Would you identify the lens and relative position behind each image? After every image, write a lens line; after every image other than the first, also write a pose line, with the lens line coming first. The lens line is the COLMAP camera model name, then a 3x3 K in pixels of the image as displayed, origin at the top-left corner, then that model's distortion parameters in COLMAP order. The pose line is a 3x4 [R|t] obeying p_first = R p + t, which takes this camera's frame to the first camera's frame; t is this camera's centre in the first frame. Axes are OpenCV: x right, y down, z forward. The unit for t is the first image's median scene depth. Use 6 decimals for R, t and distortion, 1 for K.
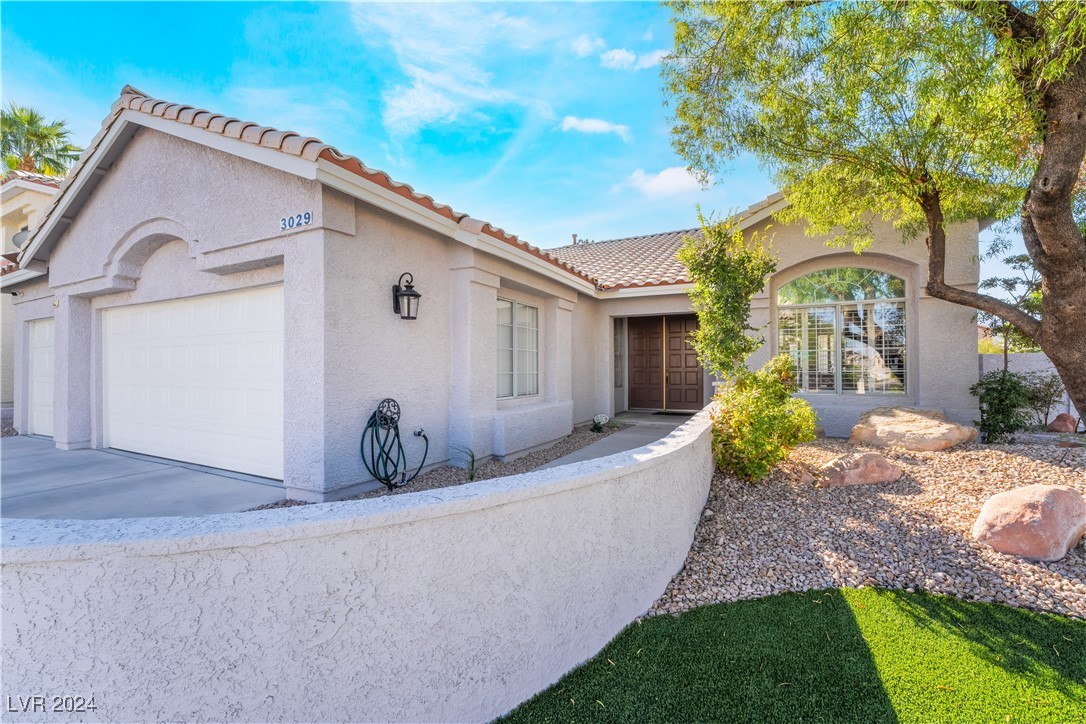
lens RADIAL K [[446.7, 0, 539.6], [0, 446.7, 360.7], [0, 0, 1]] dist [-0.015009, 0.003749]
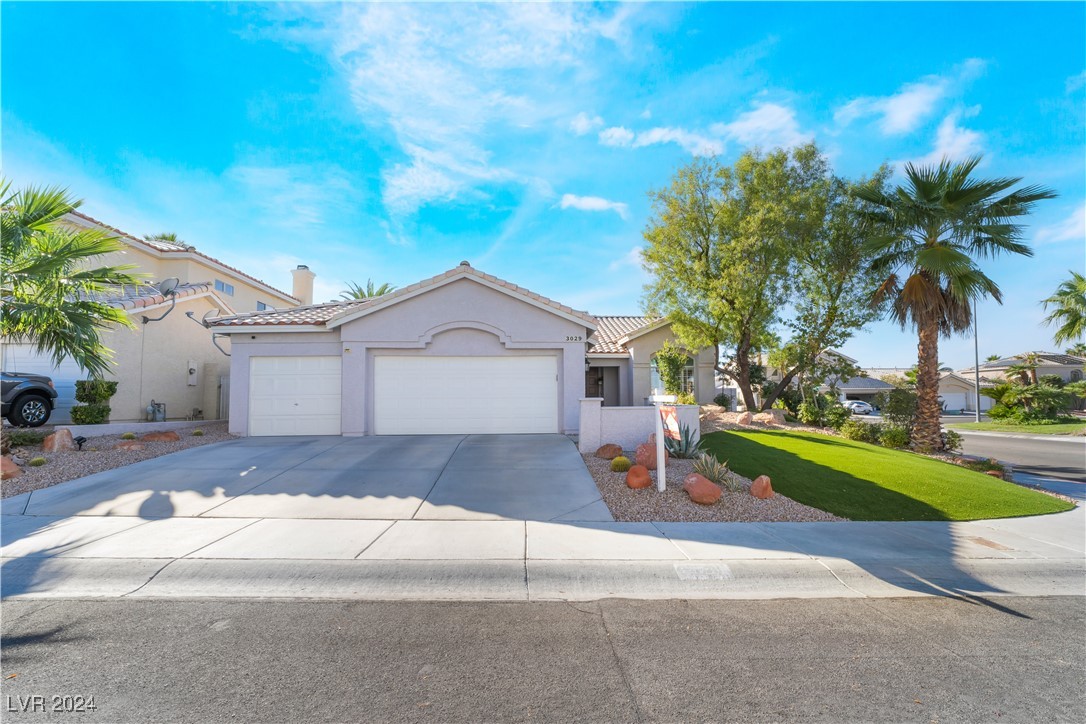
lens RADIAL K [[439.8, 0, 538.4], [0, 439.8, 381.6], [0, 0, 1]] dist [-0.010057, 0.000037]
pose [[0.871878, 0.019545, 0.489334, -1.577296], [-0.004811, 0.999497, -0.031350, 0.047104], [-0.489700, 0.024979, 0.871533, -1.029681]]
